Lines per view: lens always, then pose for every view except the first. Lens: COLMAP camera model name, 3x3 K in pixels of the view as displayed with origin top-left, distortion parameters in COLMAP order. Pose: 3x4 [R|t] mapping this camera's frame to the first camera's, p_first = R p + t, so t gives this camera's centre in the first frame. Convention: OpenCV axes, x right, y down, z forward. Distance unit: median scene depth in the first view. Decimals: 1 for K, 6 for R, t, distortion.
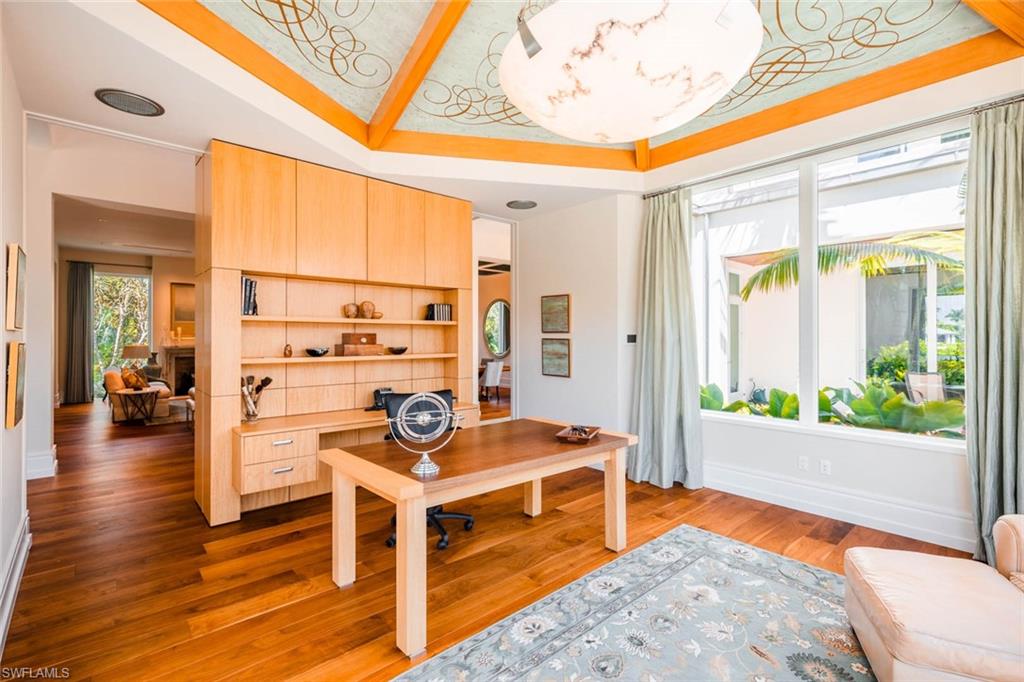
lens RADIAL K [[474.1, 0, 514.1], [0, 474.1, 336.8], [0, 0, 1]] dist [0.001537, 0.000195]
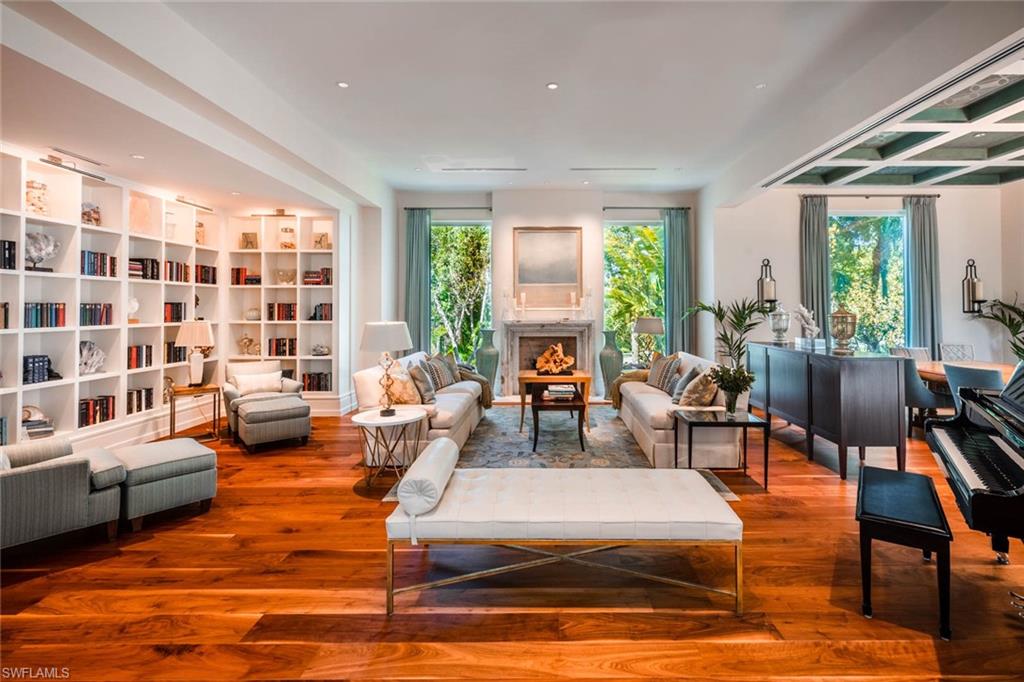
lens RADIAL K [[474.1, 0, 538.0], [0, 474.1, 298.5], [0, 0, 1]] dist [0.001537, 0.000195]
pose [[0.743057, -0.012031, -0.669120, -0.241604], [-0.000157, 0.999835, -0.018151, 0.000145], [0.669228, 0.013592, 0.742933, 0.517792]]
